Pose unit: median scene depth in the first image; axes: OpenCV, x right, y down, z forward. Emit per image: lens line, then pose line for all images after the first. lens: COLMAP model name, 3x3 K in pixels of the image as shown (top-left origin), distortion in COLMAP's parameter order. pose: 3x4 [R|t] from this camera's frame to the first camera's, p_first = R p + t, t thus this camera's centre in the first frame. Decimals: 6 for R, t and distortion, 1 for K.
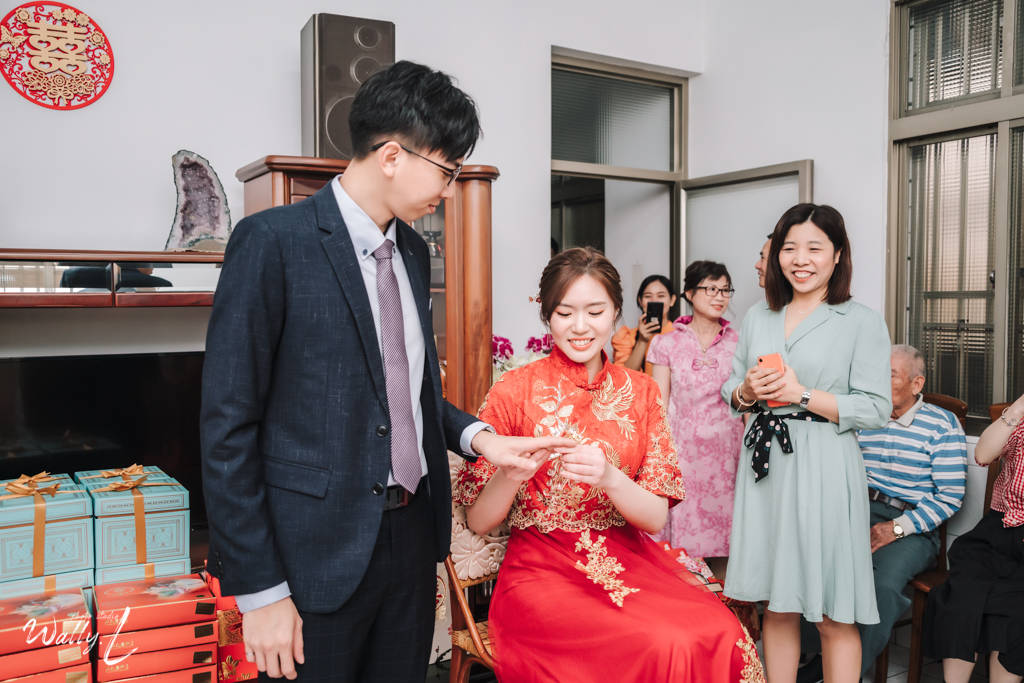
lens RADIAL K [[893.3, 0, 526.2], [0, 893.3, 343.9], [0, 0, 1]] dist [-0.028572, 0.047845]
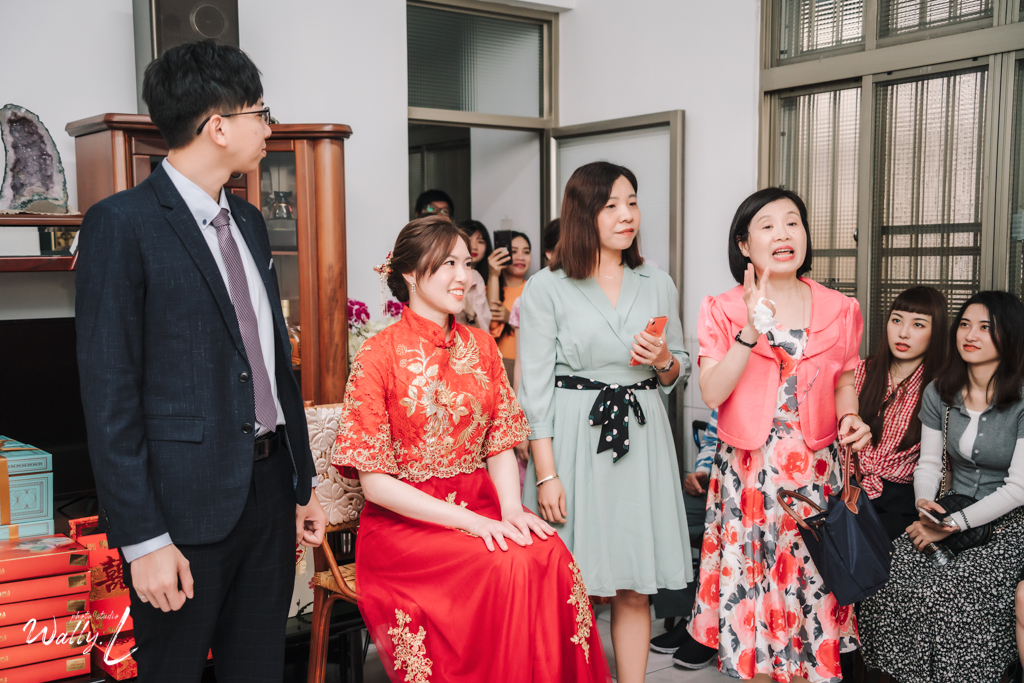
lens RADIAL K [[1168.9, 0, 492.6], [0, 1168.9, 343.7], [0, 0, 1]] dist [0.109207, 0.017509]
pose [[0.996097, -0.012568, 0.087369, 0.007365], [0.009763, 0.999425, 0.032458, -0.001242], [-0.087726, -0.031479, 0.995647, -0.285819]]
